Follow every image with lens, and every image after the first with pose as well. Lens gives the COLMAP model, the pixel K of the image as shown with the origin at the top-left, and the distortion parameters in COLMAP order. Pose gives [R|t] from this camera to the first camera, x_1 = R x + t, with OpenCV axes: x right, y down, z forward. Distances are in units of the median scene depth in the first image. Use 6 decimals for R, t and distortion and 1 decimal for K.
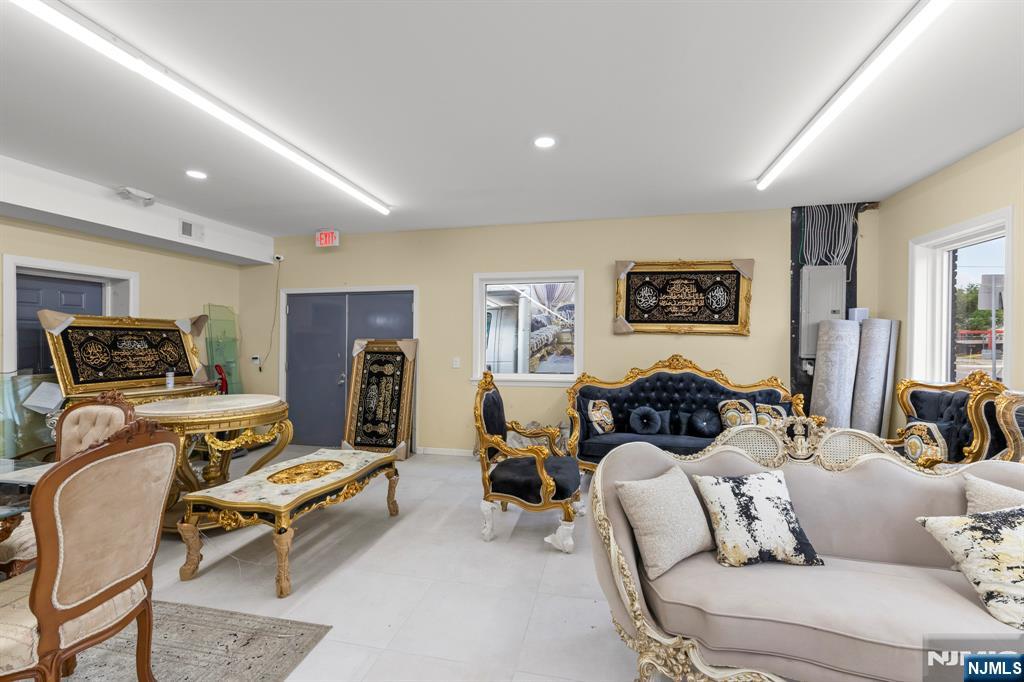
lens RADIAL K [[436.4, 0, 508.8], [0, 436.4, 347.3], [0, 0, 1]] dist [-0.036818, -0.000151]
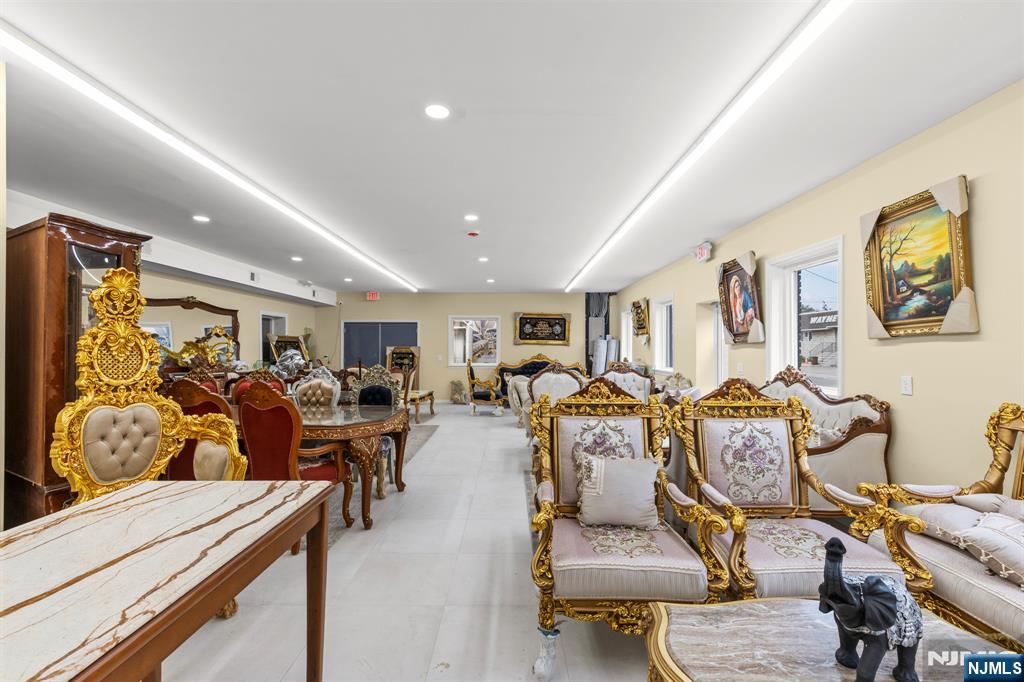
lens RADIAL K [[436.4, 0, 508.8], [0, 436.4, 347.3], [0, 0, 1]] dist [-0.036818, -0.000151]
pose [[0.976042, 0.000152, 0.217582, -0.284707], [0.002192, 0.999942, -0.010530, 0.007940], [-0.217571, 0.010754, 0.975985, -1.234203]]
